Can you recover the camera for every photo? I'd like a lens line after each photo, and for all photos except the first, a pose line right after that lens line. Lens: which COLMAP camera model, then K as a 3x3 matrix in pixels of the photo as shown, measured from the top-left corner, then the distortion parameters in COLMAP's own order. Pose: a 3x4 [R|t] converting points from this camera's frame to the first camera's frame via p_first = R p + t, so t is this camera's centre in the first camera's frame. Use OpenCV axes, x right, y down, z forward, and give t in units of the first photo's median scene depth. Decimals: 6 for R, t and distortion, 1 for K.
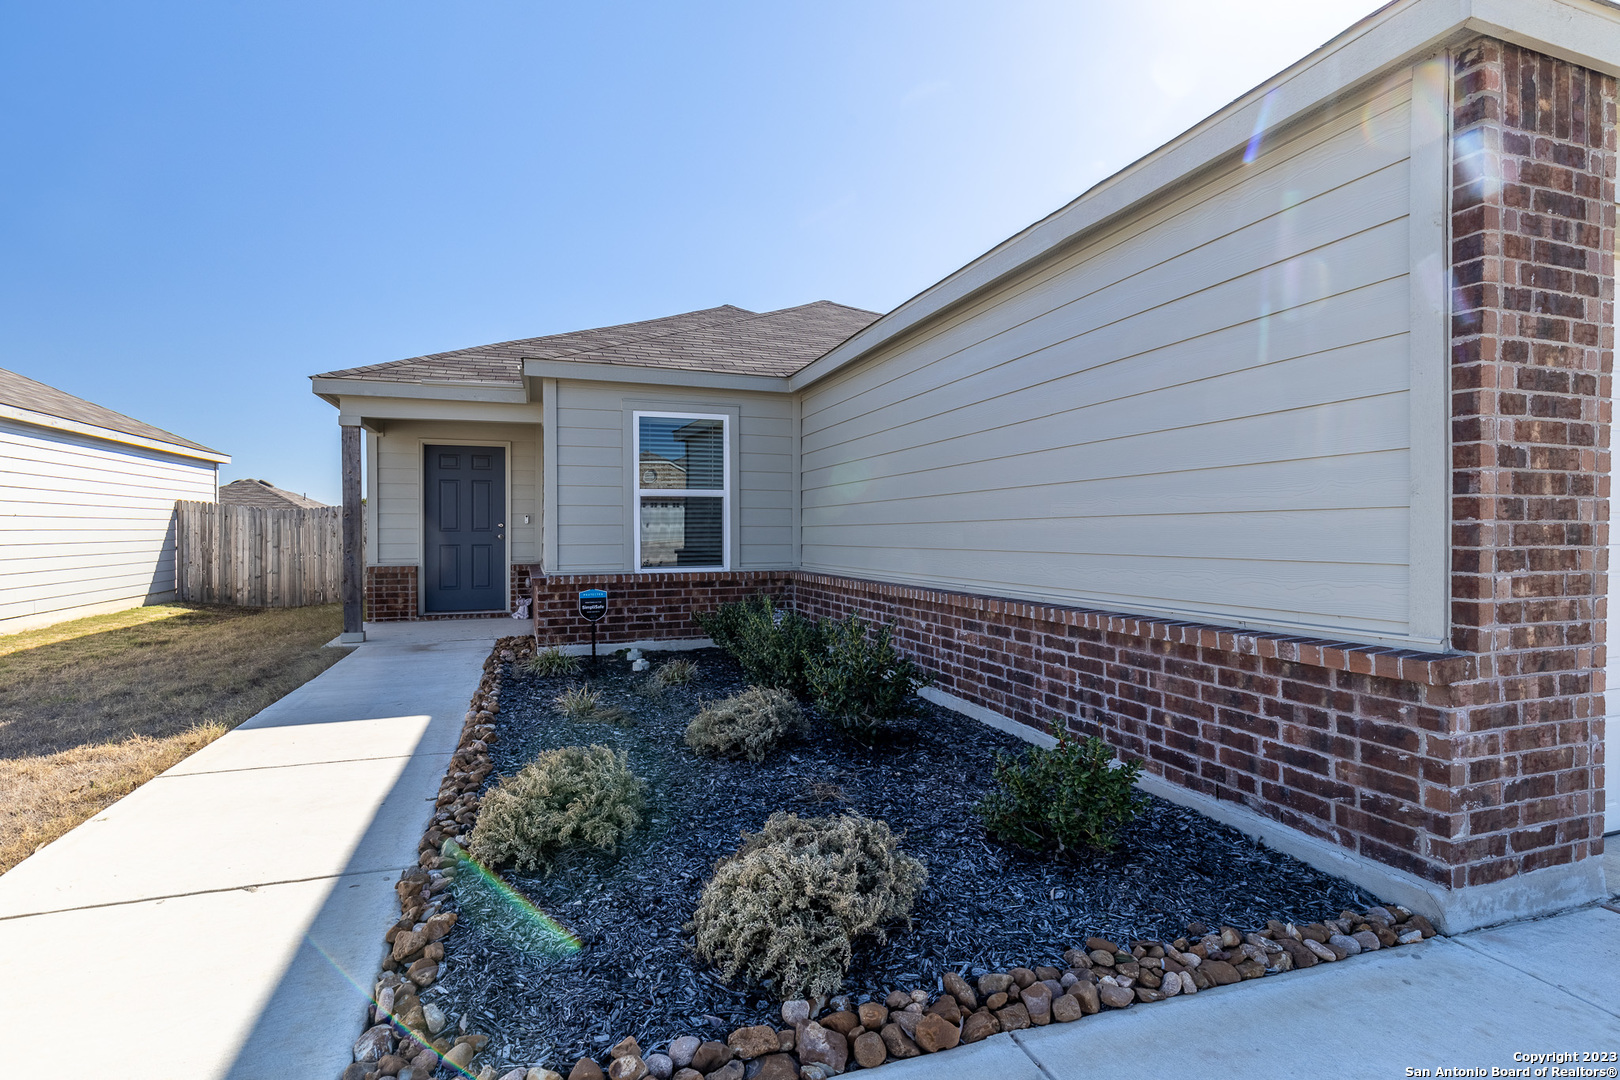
lens RADIAL K [[722.4, 0, 767.0], [0, 722.4, 573.4], [0, 0, 1]] dist [0.003699, 0.000741]
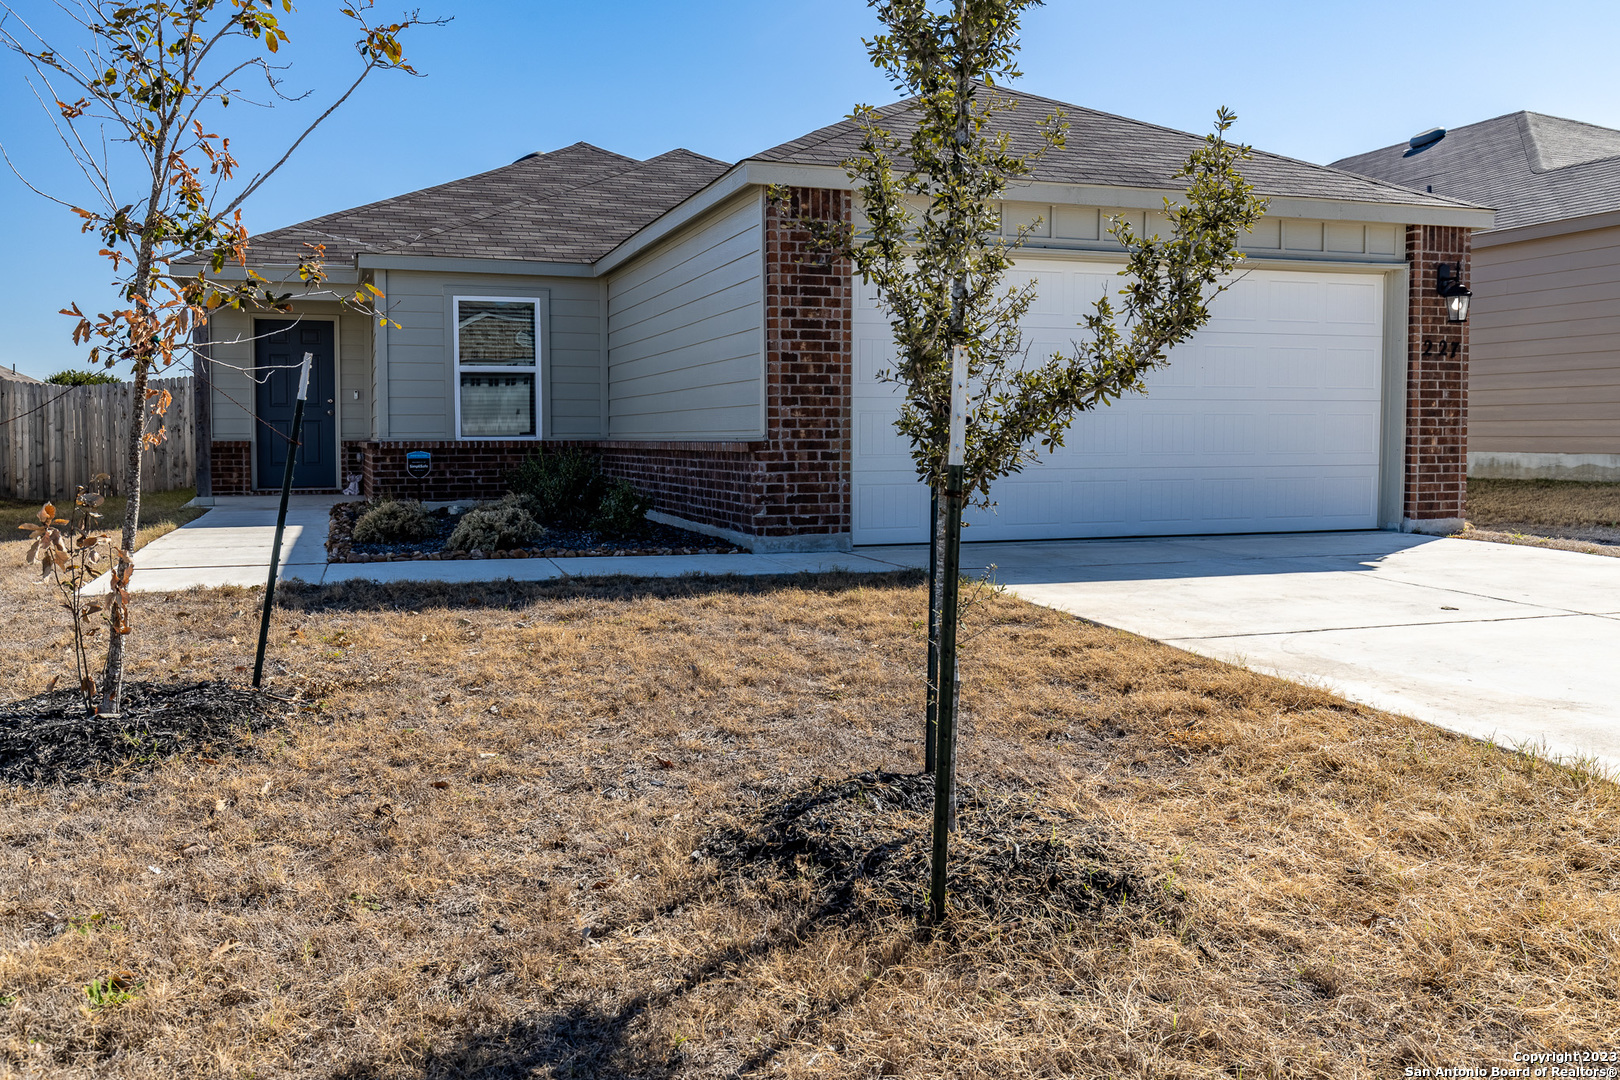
lens RADIAL K [[1267.2, 0, 697.7], [0, 1267.2, 593.9], [0, 0, 1]] dist [0.004179, 0.000738]
pose [[0.999232, 0.008283, -0.038311, 0.276290], [-0.005638, 0.997625, 0.068647, 0.102282], [0.038789, -0.068378, 0.996905, -0.992058]]
